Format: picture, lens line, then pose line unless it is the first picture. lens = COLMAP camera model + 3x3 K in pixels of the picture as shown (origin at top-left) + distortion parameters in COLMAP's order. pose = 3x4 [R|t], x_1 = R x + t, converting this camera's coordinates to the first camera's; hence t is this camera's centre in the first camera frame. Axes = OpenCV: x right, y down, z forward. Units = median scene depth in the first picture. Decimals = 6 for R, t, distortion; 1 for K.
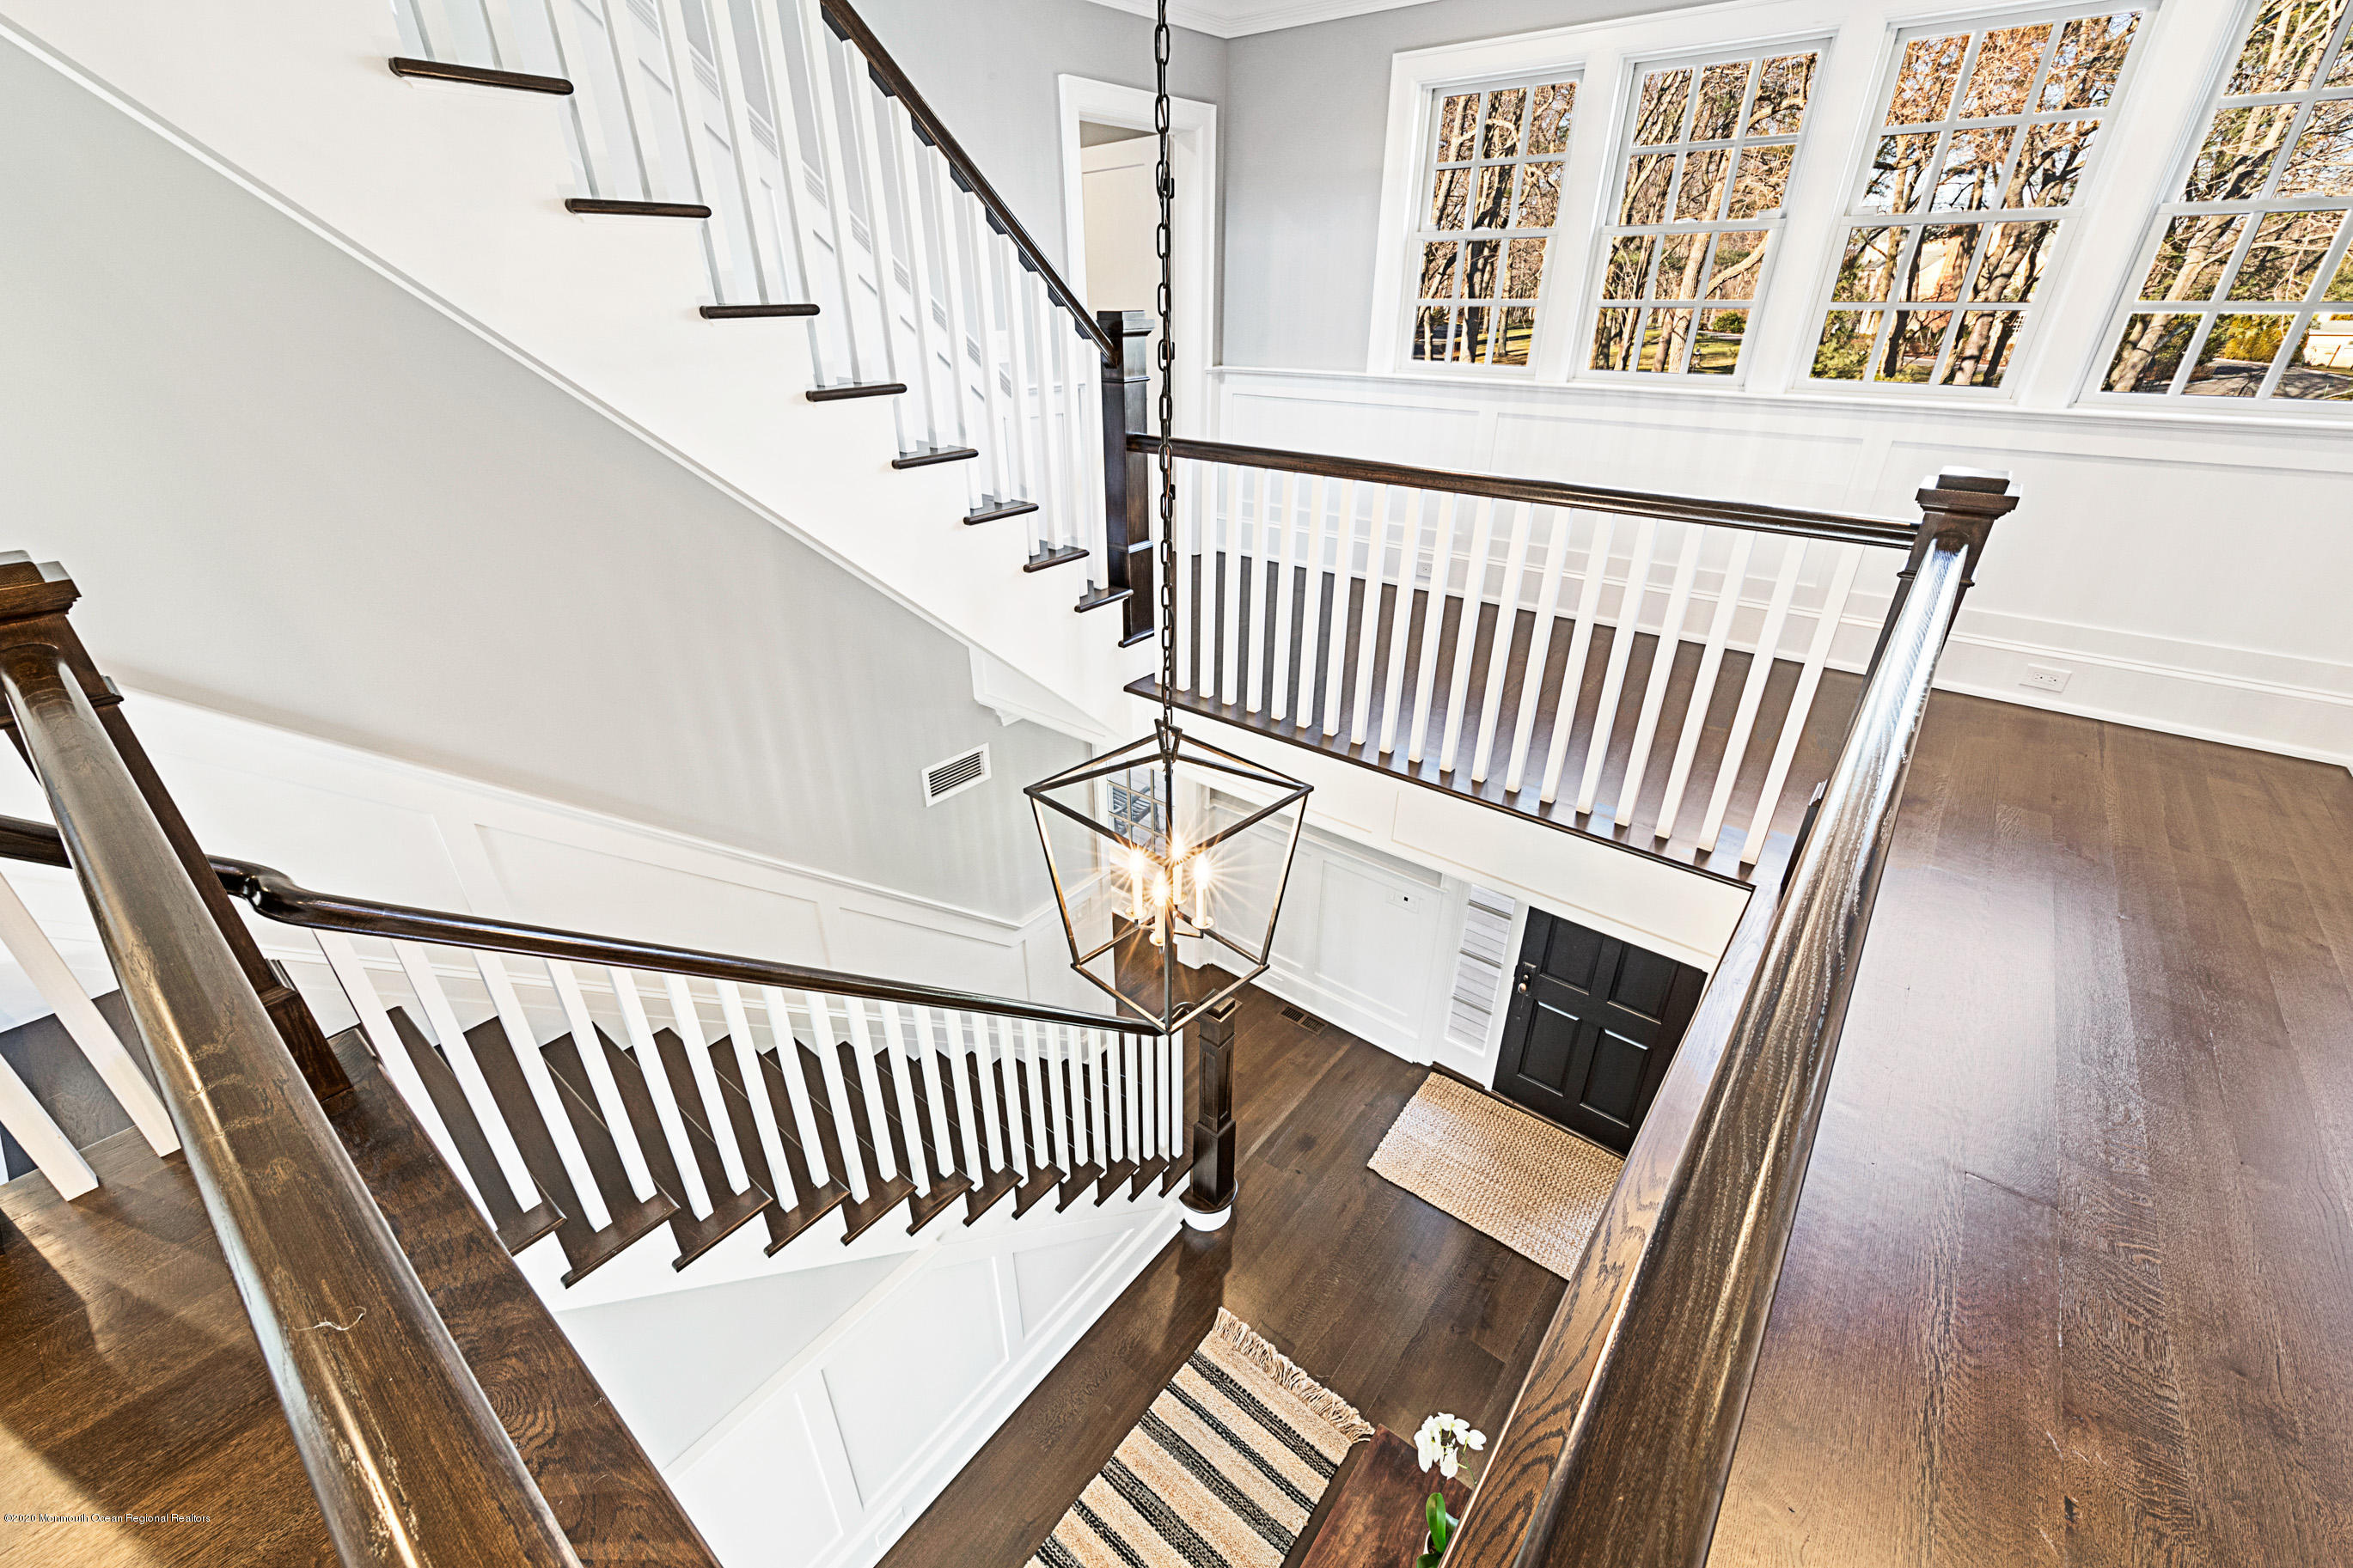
lens RADIAL K [[935.9, 0, 1171.2], [0, 935.9, 786.8], [0, 0, 1]] dist [0.002839, 0.000104]
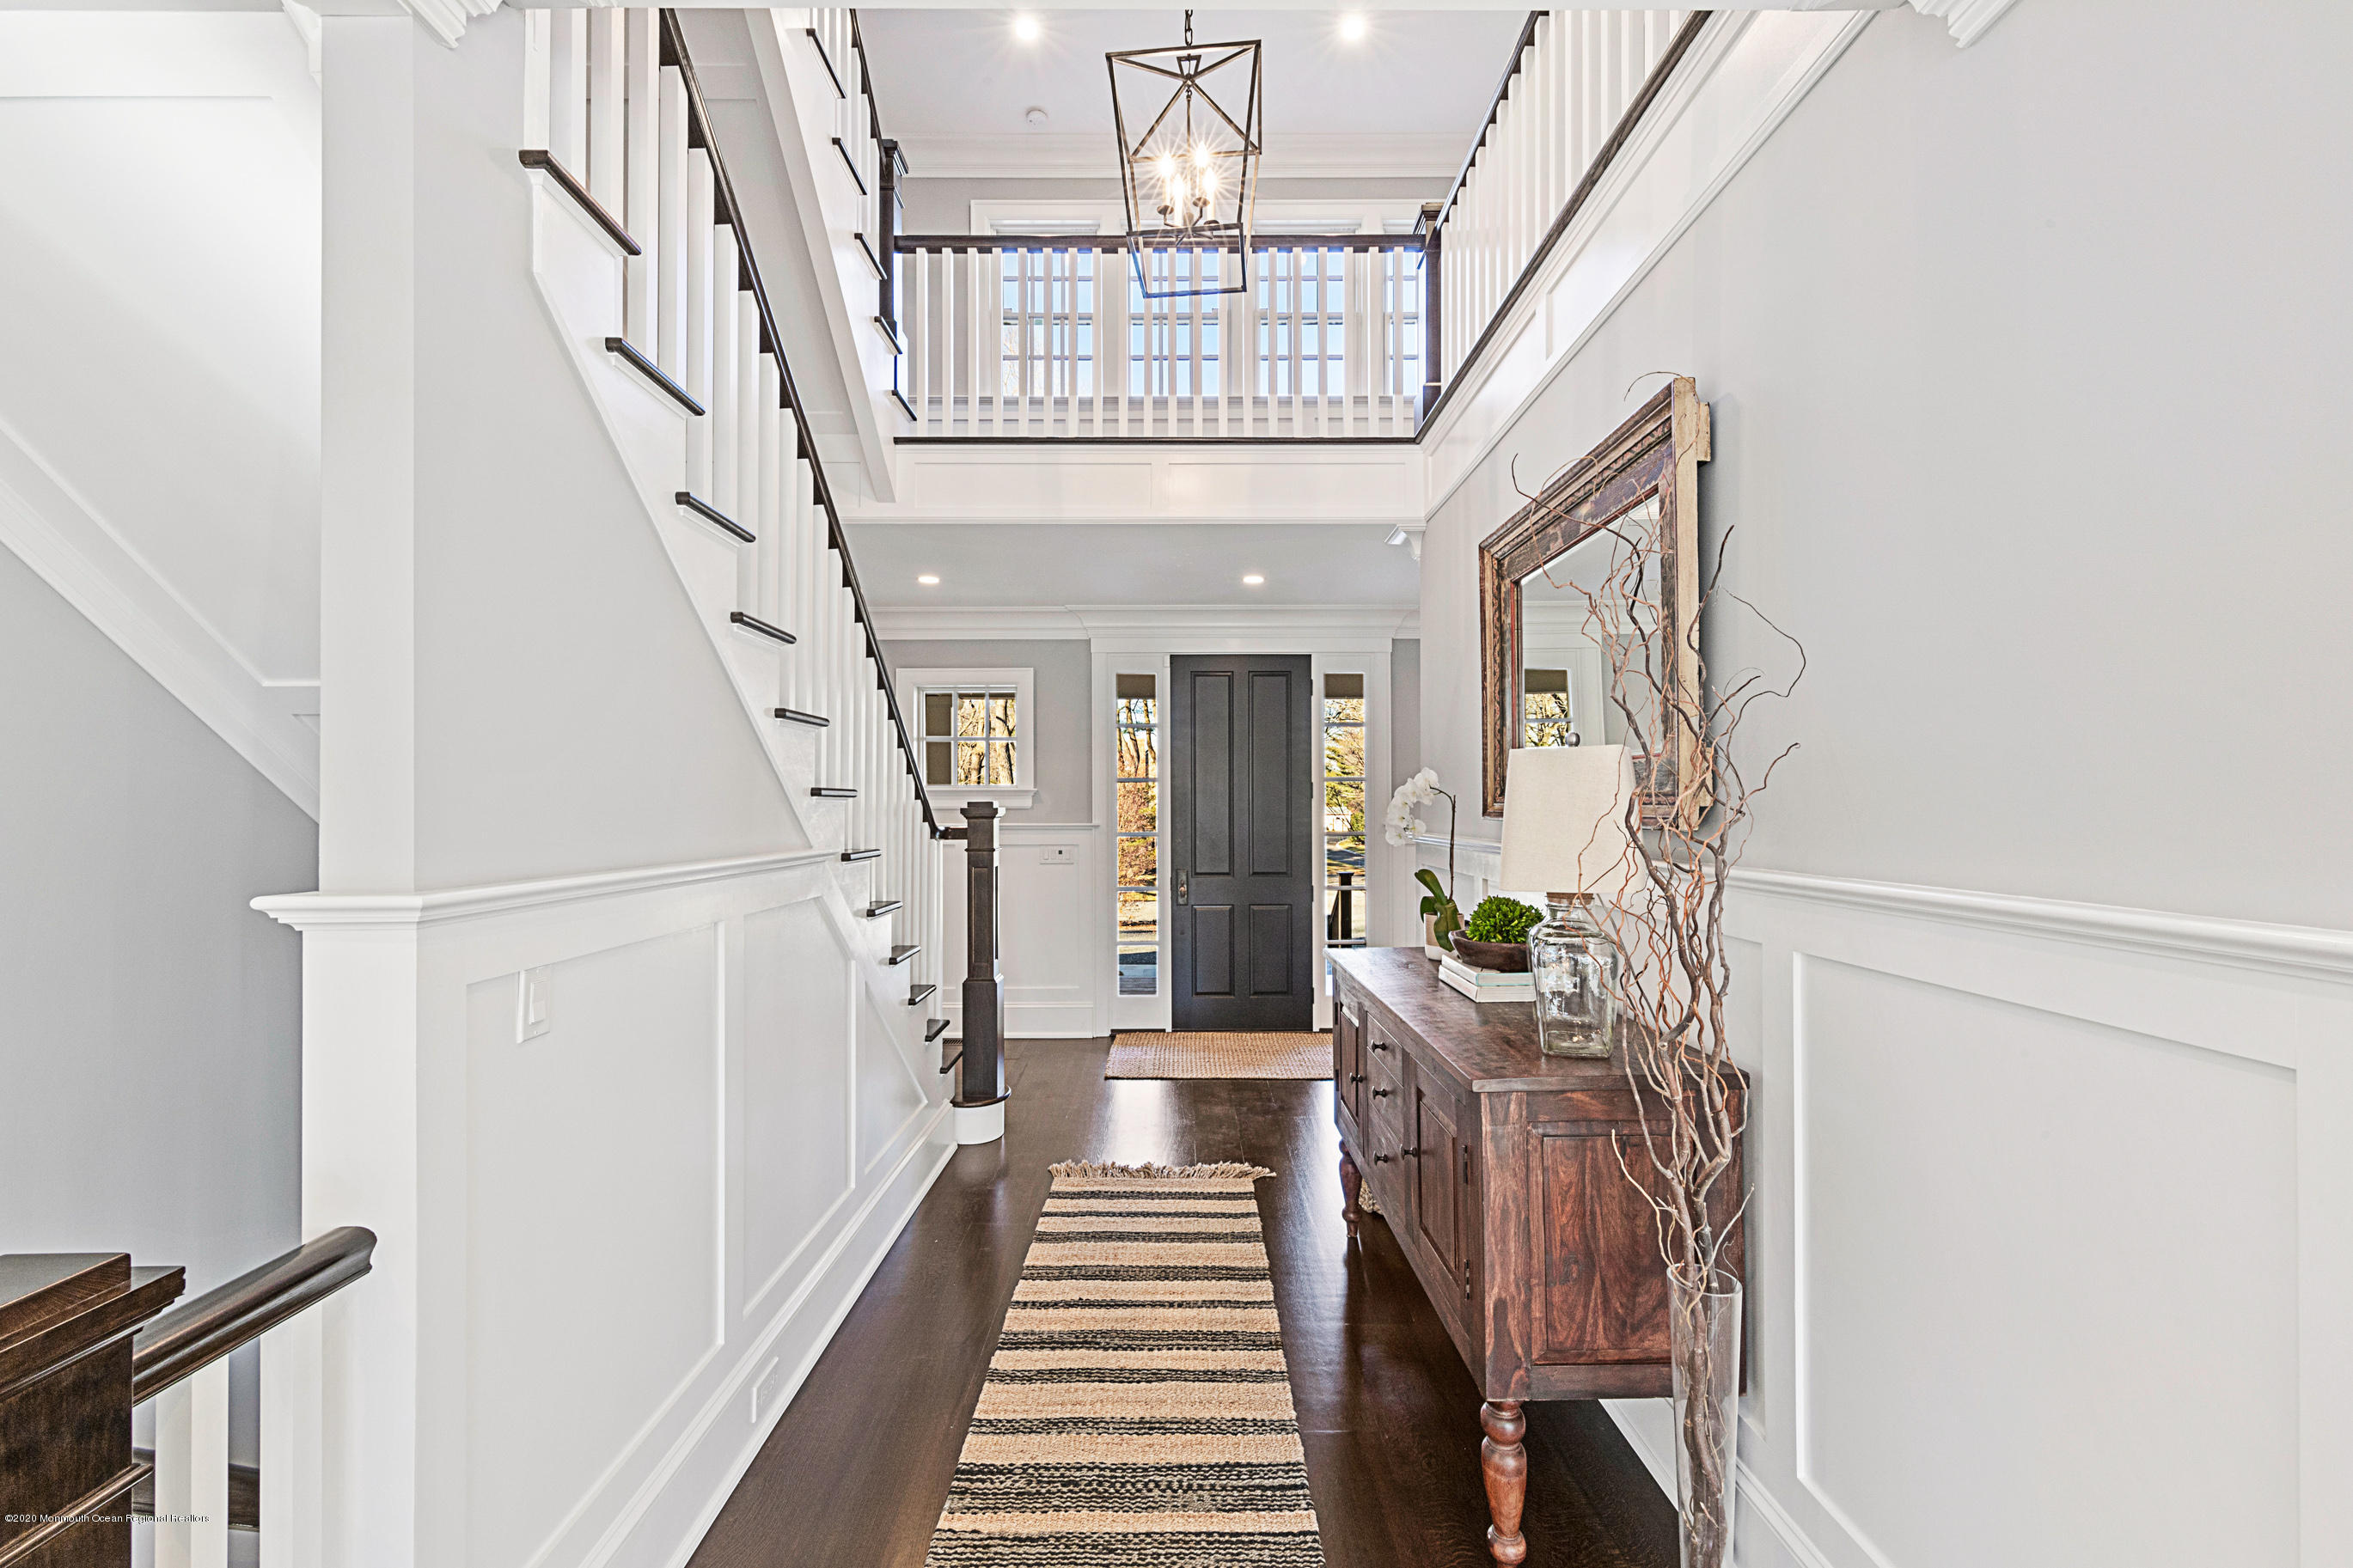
lens RADIAL K [[935.9, 0, 1179.7], [0, 935.9, 790.8], [0, 0, 1]] dist [0.002839, 0.000104]
pose [[0.775387, 0.011764, 0.631377, -0.432835], [0.299154, 0.873674, -0.383667, 0.700033], [-0.556131, 0.486369, 0.673916, 0.252120]]
